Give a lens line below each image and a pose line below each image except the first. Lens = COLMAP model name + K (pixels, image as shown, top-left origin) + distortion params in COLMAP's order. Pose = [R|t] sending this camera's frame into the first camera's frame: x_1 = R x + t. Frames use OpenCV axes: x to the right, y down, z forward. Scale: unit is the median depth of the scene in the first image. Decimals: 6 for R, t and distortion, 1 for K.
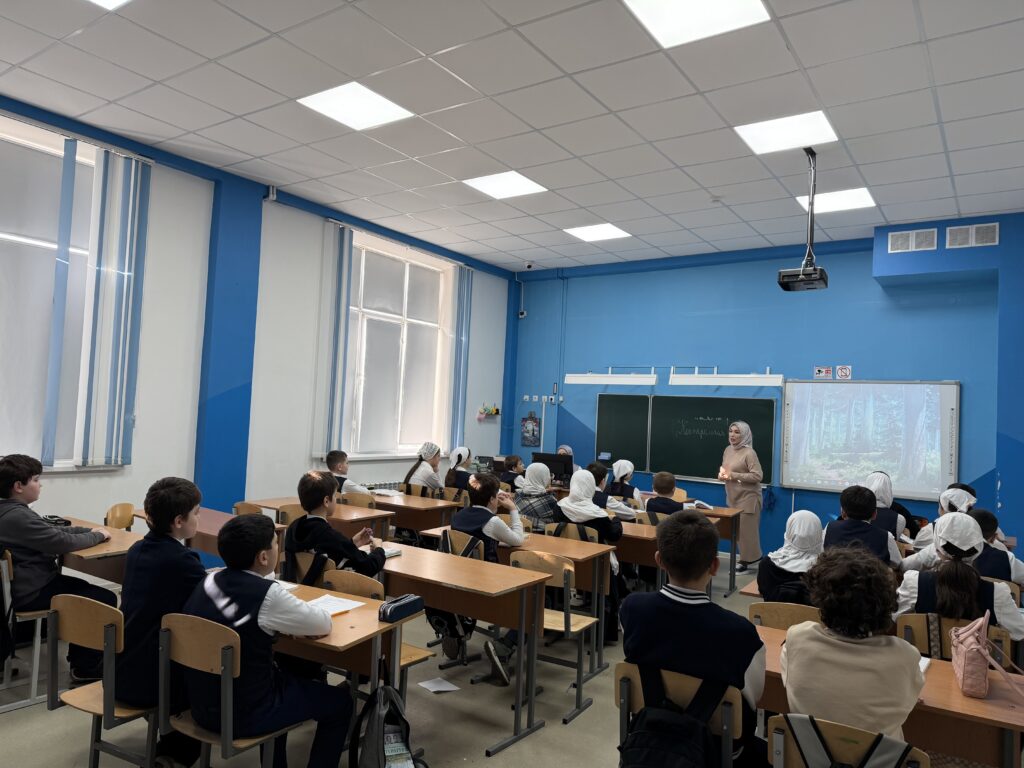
lens RADIAL K [[702.3, 0, 512.0], [0, 702.3, 384.0], [0, 0, 1]] dist [0.127226, -0.169012]
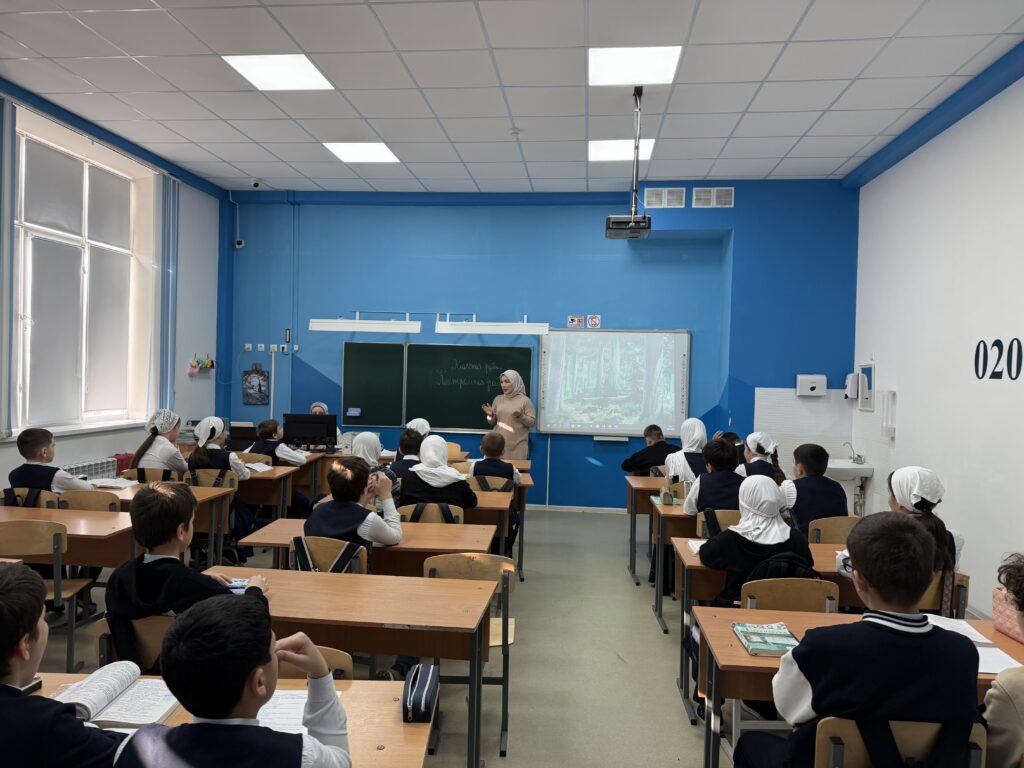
lens RADIAL K [[702.3, 0, 512.0], [0, 702.3, 384.0], [0, 0, 1]] dist [0.127226, -0.169012]
pose [[0.880813, -0.033840, 0.472254, -0.133812], [-0.004559, 0.996790, 0.079930, -0.006438], [-0.473443, -0.072557, 0.877831, 0.142871]]
